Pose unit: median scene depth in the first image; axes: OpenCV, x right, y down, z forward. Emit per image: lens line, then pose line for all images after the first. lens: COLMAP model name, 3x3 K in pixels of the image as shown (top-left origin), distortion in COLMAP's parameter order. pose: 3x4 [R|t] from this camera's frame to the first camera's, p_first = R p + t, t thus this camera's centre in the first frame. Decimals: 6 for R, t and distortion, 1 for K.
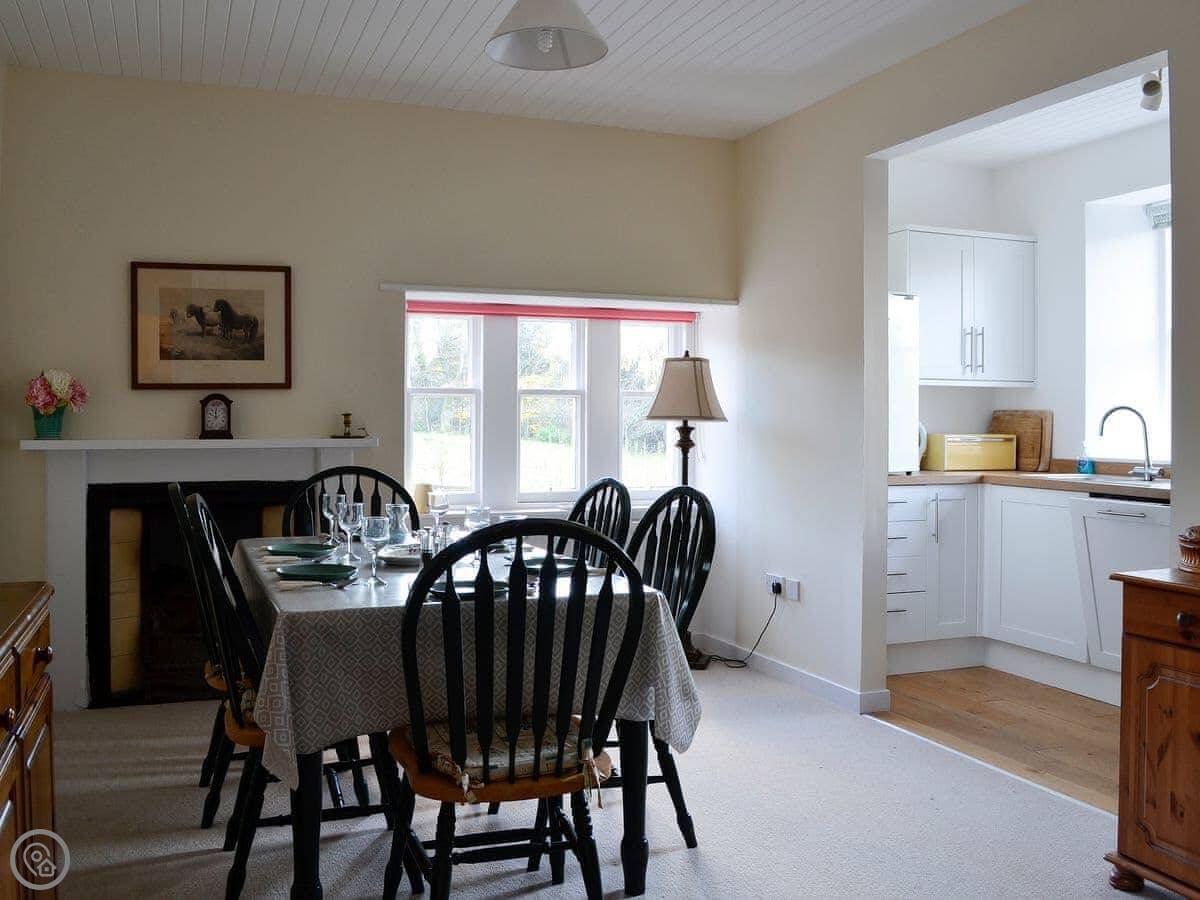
lens RADIAL K [[1073.2, 0, 600.0], [0, 1073.2, 419.3], [0, 0, 1]] dist [-0.106270, -0.003163]
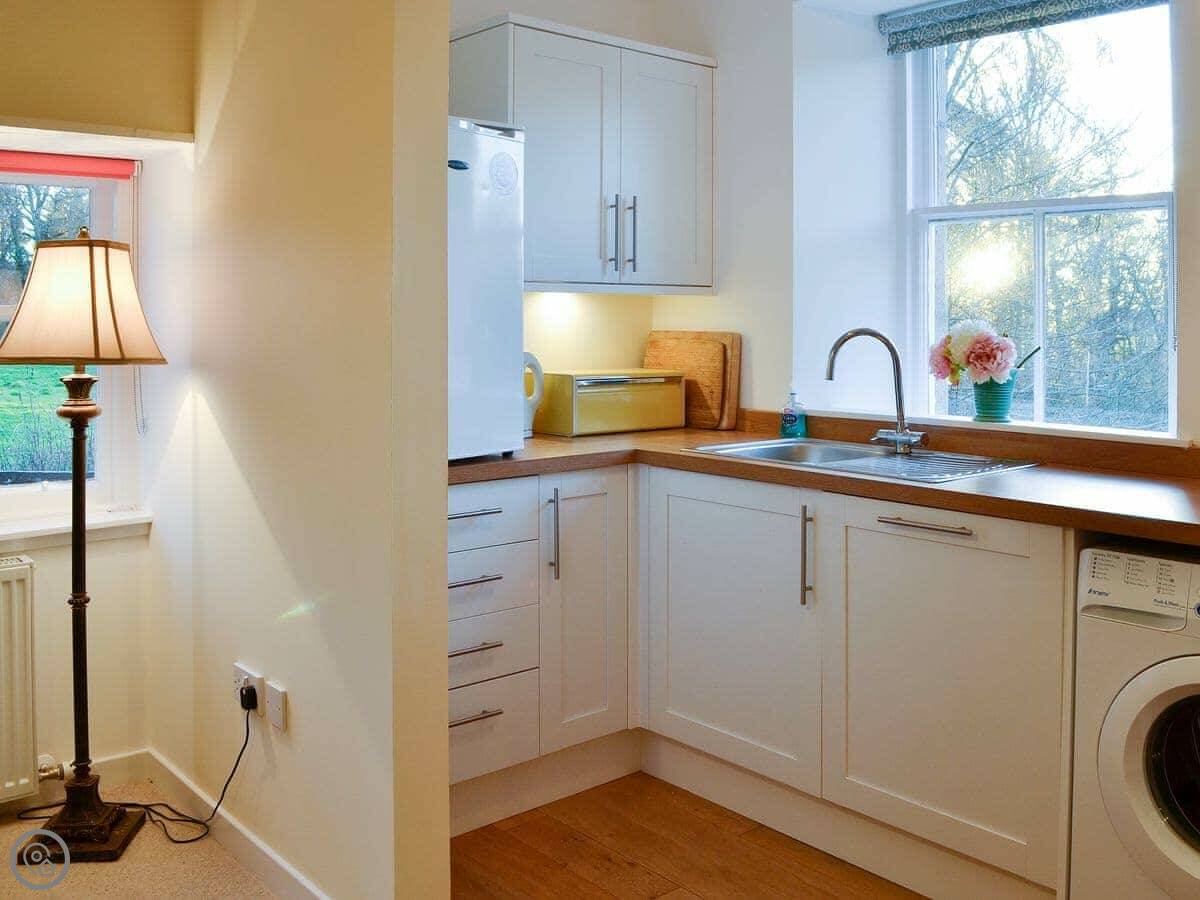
lens RADIAL K [[1073.2, 0, 600.0], [0, 1073.2, 419.3], [0, 0, 1]] dist [-0.106270, -0.003163]
pose [[0.948507, -0.033674, 0.314961, 0.158721], [0.004743, 0.995731, 0.092175, -0.017670], [-0.316720, -0.085935, 0.944618, 0.452292]]
